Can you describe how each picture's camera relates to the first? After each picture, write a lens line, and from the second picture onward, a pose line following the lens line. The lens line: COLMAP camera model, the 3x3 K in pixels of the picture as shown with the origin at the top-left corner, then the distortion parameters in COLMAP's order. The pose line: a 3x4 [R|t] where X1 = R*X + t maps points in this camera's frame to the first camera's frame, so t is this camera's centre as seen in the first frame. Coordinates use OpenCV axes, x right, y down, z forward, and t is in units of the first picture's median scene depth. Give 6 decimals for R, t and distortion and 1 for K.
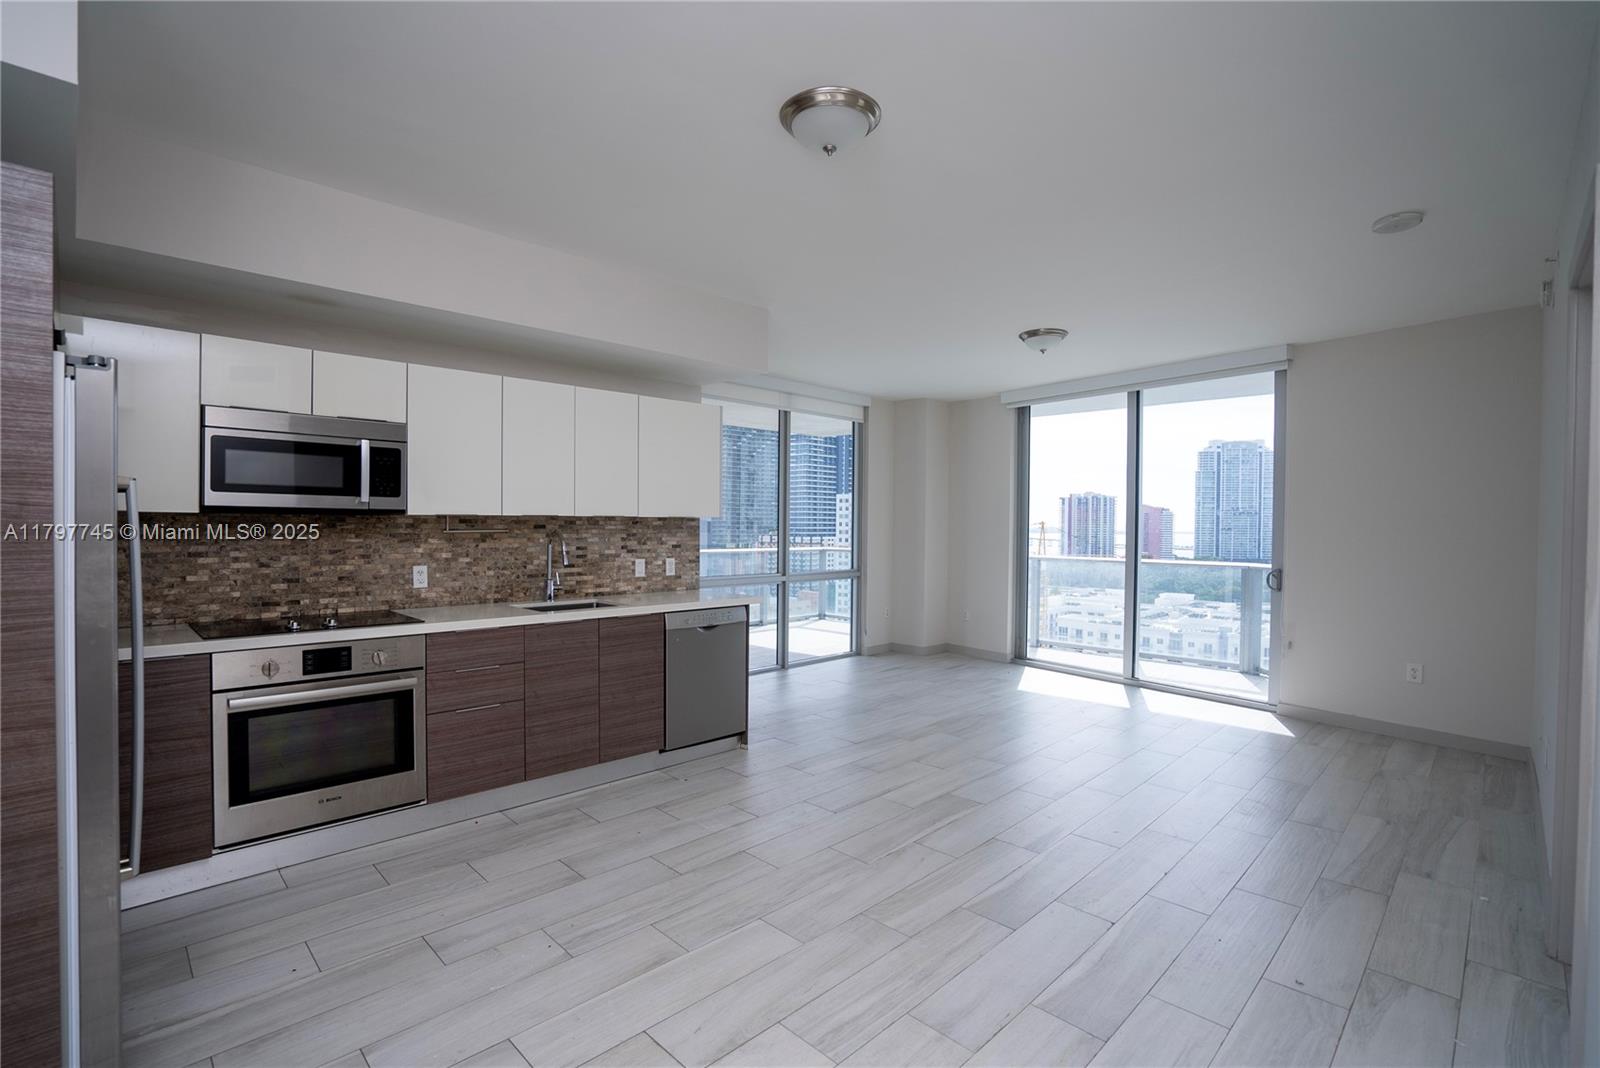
lens RADIAL K [[730.3, 0, 805.4], [0, 730.3, 530.9], [0, 0, 1]] dist [-0.029551, 0.002863]
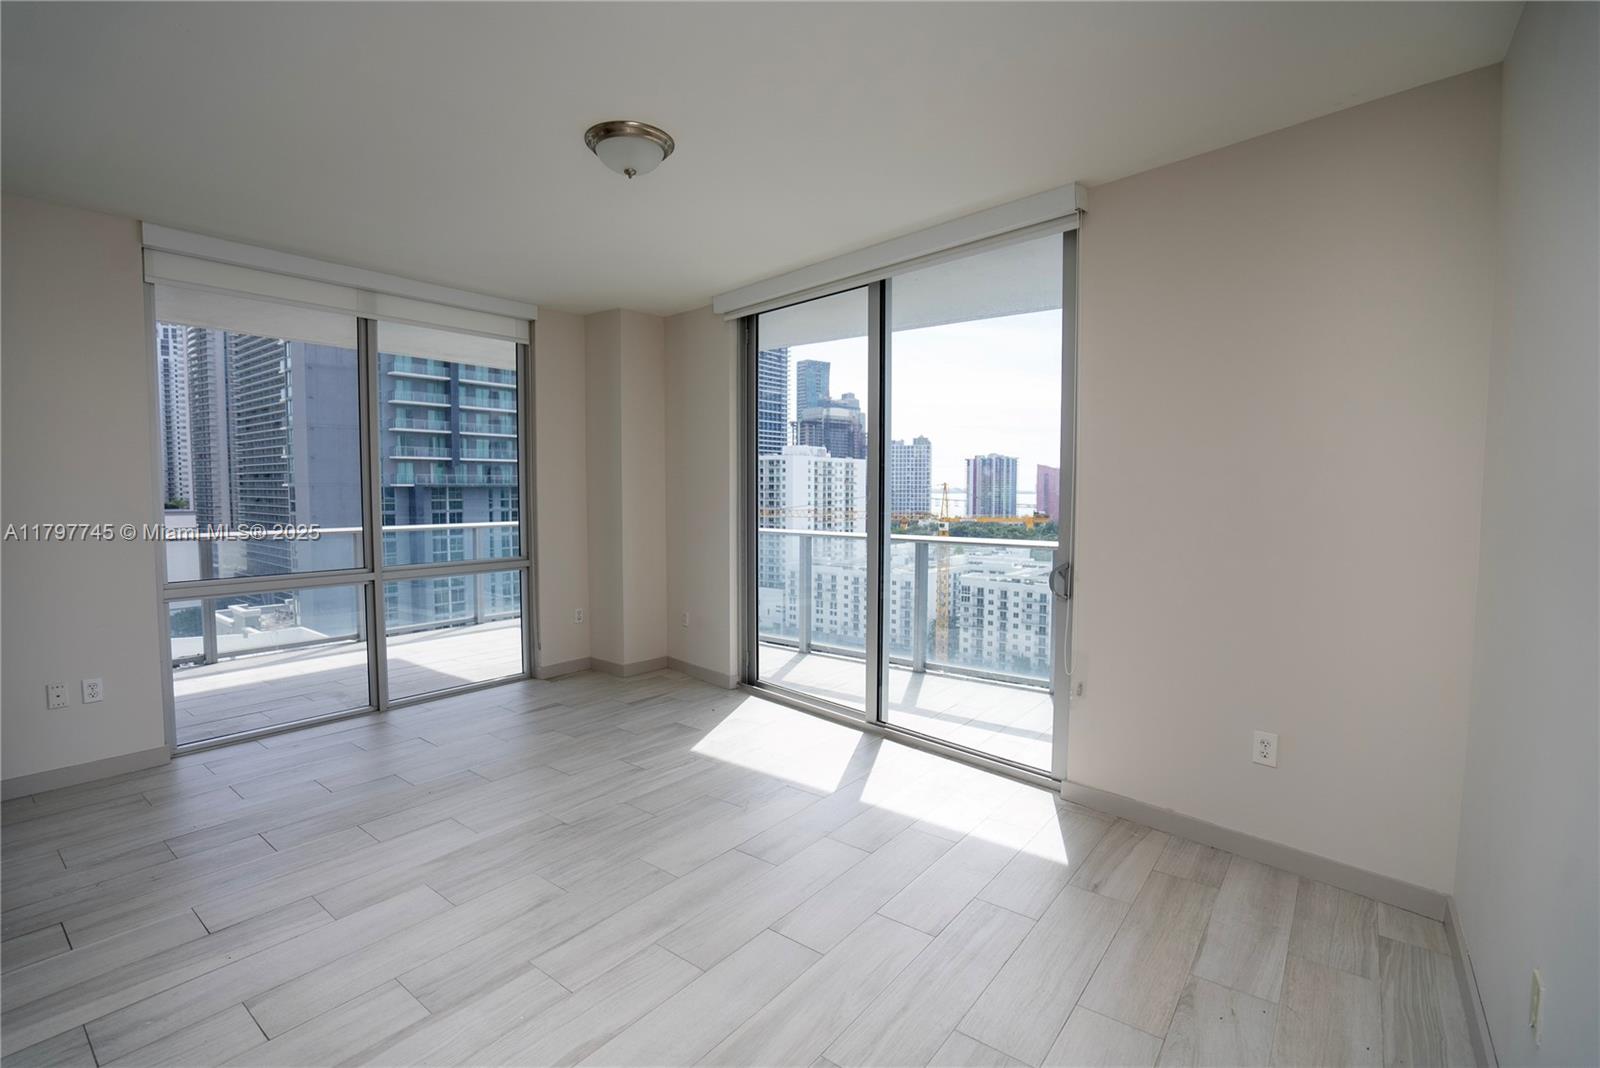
lens RADIAL K [[730.3, 0, 792.6], [0, 730.3, 532.1], [0, 0, 1]] dist [-0.029551, 0.002863]
pose [[0.994616, -0.013528, 0.102740, 0.265806], [0.008040, 0.998528, 0.053640, -0.006671], [-0.103314, -0.052525, 0.993261, 0.302465]]
